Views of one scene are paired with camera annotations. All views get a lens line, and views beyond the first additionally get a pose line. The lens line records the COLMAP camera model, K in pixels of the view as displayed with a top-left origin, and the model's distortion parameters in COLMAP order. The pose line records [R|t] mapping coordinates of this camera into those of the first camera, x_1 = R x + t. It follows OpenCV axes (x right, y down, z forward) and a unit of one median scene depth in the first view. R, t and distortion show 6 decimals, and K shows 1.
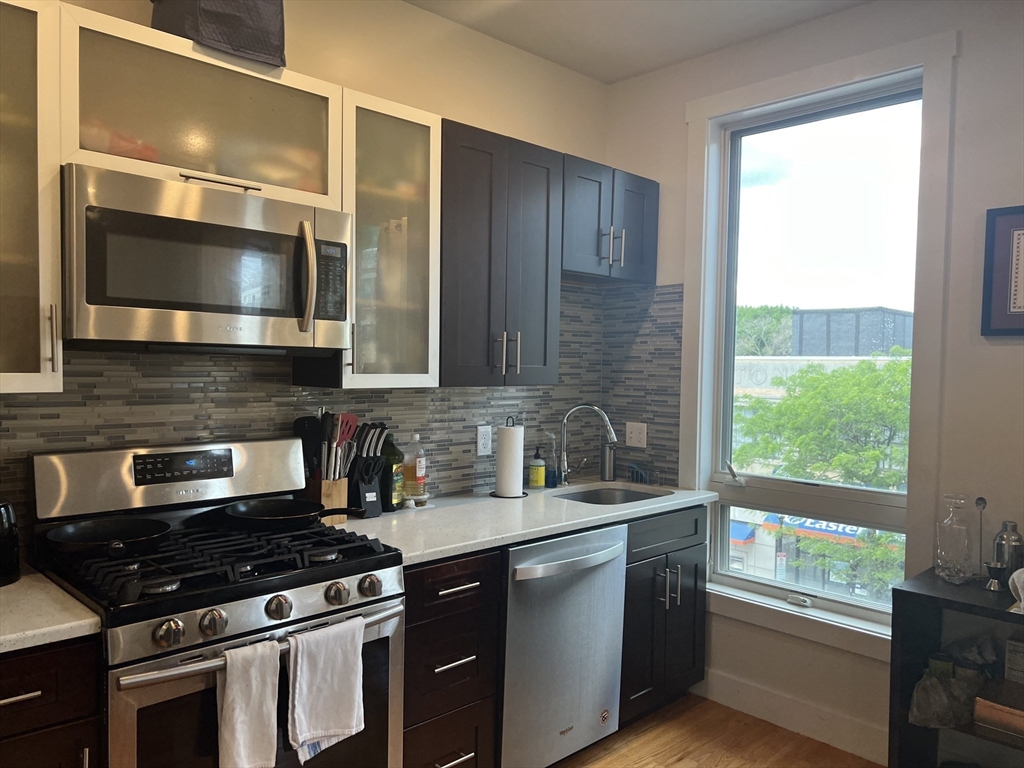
lens RADIAL K [[758.9, 0, 505.9], [0, 758.9, 390.9], [0, 0, 1]] dist [0.115676, -0.182291]
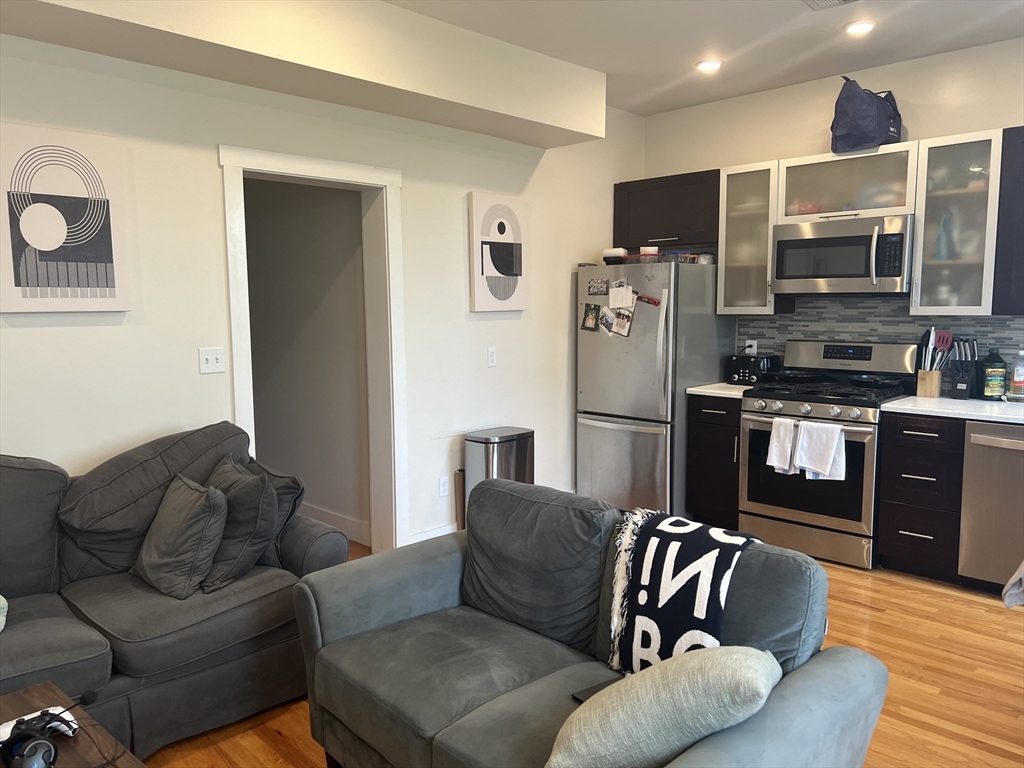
lens RADIAL K [[762.7, 0, 507.9], [0, 762.7, 388.4], [0, 0, 1]] dist [0.060378, -0.069414]
pose [[0.027759, 0.096673, -0.994929, 1.372087], [-0.029125, 0.994968, 0.095864, 0.019527], [0.999190, 0.026317, 0.030435, 0.032860]]
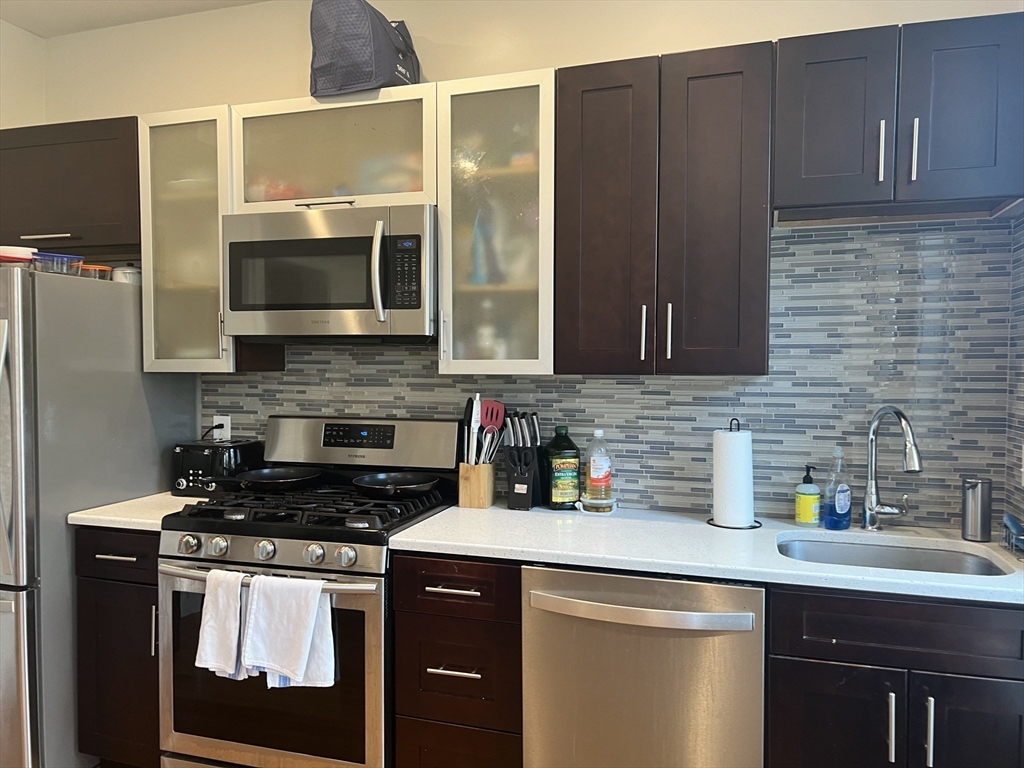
lens RADIAL K [[762.7, 0, 507.9], [0, 762.7, 388.4], [0, 0, 1]] dist [0.060378, -0.069414]
pose [[0.478372, 0.014611, -0.878036, 0.663518], [-0.026290, 0.999652, 0.002312, 0.010596], [0.877764, 0.021977, 0.478589, 0.530195]]
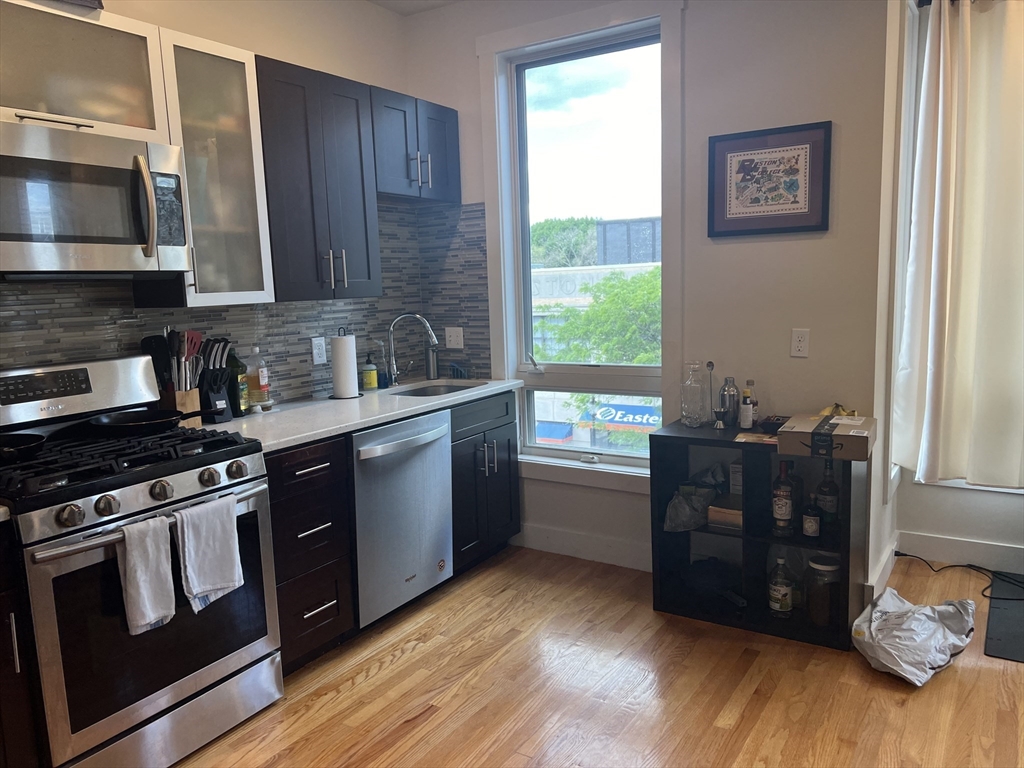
lens RADIAL K [[762.7, 0, 507.9], [0, 762.7, 388.4], [0, 0, 1]] dist [0.060378, -0.069414]
pose [[0.970648, -0.083884, 0.225404, -0.020864], [0.060539, 0.992244, 0.108568, 0.018846], [-0.232762, -0.091735, 0.968197, -0.187829]]
